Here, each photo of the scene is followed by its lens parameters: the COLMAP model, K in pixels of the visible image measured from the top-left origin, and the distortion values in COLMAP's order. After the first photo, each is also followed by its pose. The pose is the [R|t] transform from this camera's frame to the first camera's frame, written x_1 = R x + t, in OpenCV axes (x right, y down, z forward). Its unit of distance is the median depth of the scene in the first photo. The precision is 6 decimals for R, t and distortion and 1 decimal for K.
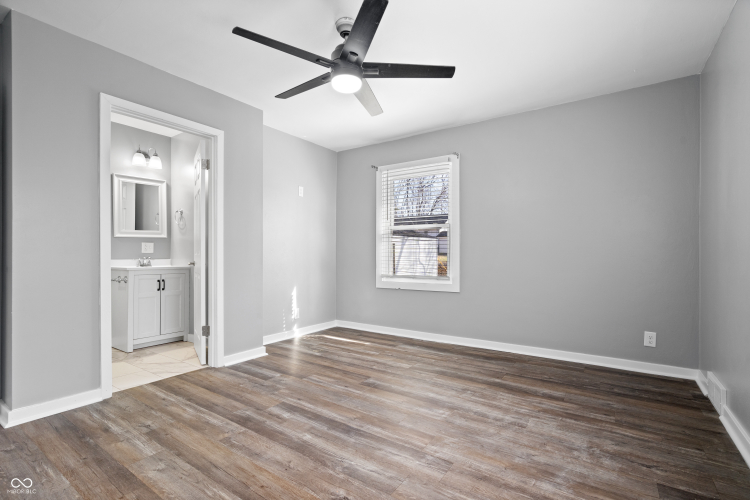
lens RADIAL K [[346.5, 0, 375.4], [0, 346.5, 251.2], [0, 0, 1]] dist [-0.002642, 0.000825]
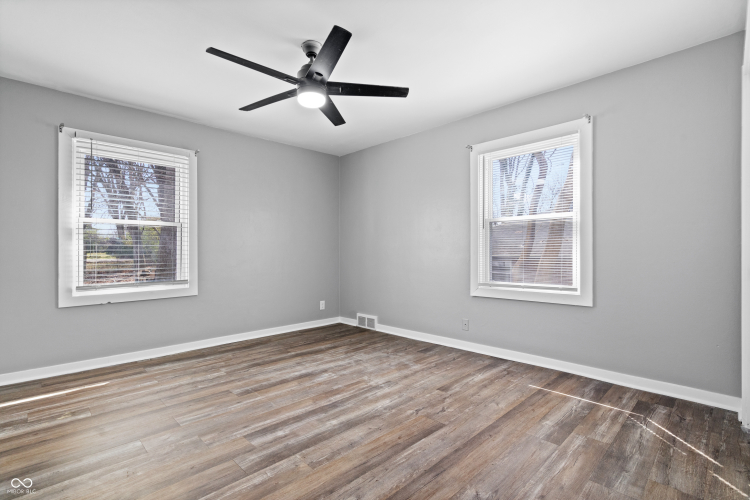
lens RADIAL K [[346.5, 0, 376.3], [0, 346.5, 251.1], [0, 0, 1]] dist [-0.002642, 0.000825]
pose [[0.196756, 0.003874, 0.980445, -1.064447], [-0.001193, 0.999992, -0.003712, -0.002326], [-0.980452, -0.000440, 0.196759, 0.555250]]
